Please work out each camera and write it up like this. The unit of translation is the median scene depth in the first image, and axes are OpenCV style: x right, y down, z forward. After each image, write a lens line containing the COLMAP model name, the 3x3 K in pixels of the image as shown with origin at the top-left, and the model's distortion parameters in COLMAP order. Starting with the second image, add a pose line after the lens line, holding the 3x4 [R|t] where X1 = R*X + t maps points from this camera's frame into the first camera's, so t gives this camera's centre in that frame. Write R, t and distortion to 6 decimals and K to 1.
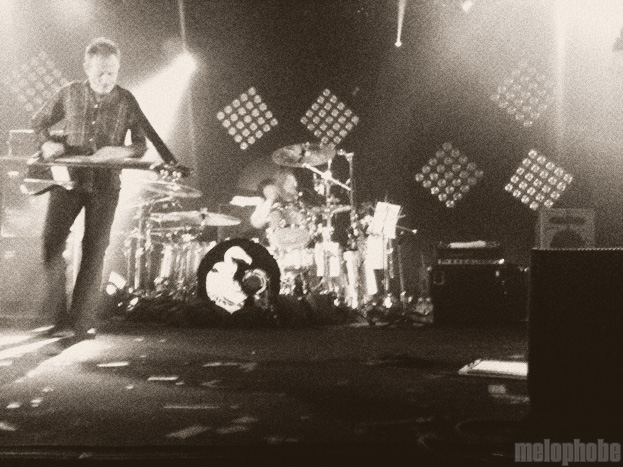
lens RADIAL K [[639.9, 0, 311.5], [0, 639.9, 233.5], [0, 0, 1]] dist [0.162366, -0.617688]
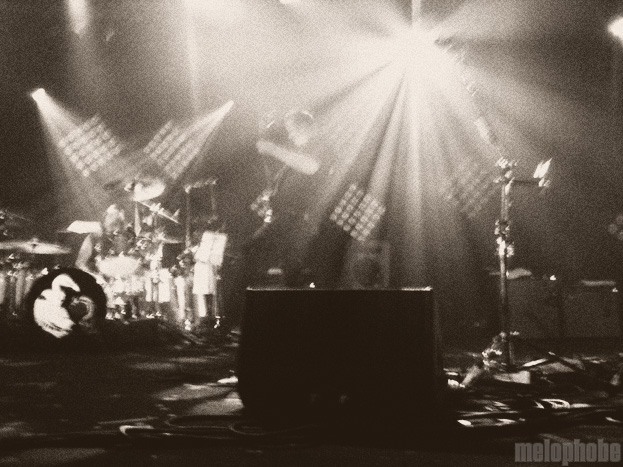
lens RADIAL K [[639.9, 0, 311.5], [0, 639.9, 233.5], [0, 0, 1]] dist [0.162366, -0.617688]
pose [[0.978919, 0.006123, 0.204157, 0.056670], [-0.000359, 0.999601, -0.028260, -0.015946], [-0.204249, 0.027591, 0.978530, -0.114822]]
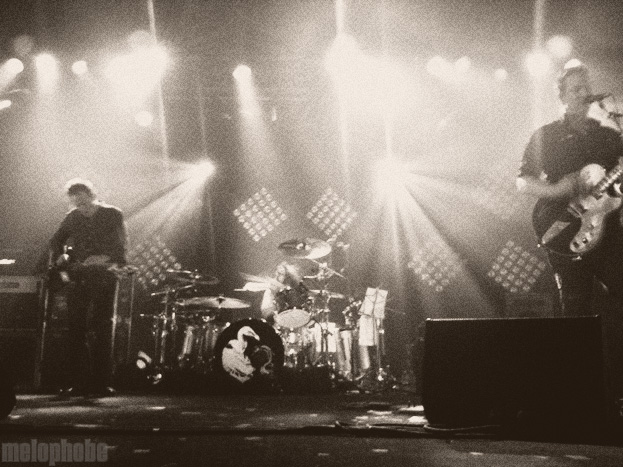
lens RADIAL K [[639.9, 0, 311.5], [0, 639.9, 233.5], [0, 0, 1]] dist [0.162366, -0.617688]
pose [[0.999685, -0.008649, -0.023576, 0.027957], [0.005487, 0.991368, -0.130992, 0.006397], [0.024505, 0.130821, 0.991103, -0.181510]]
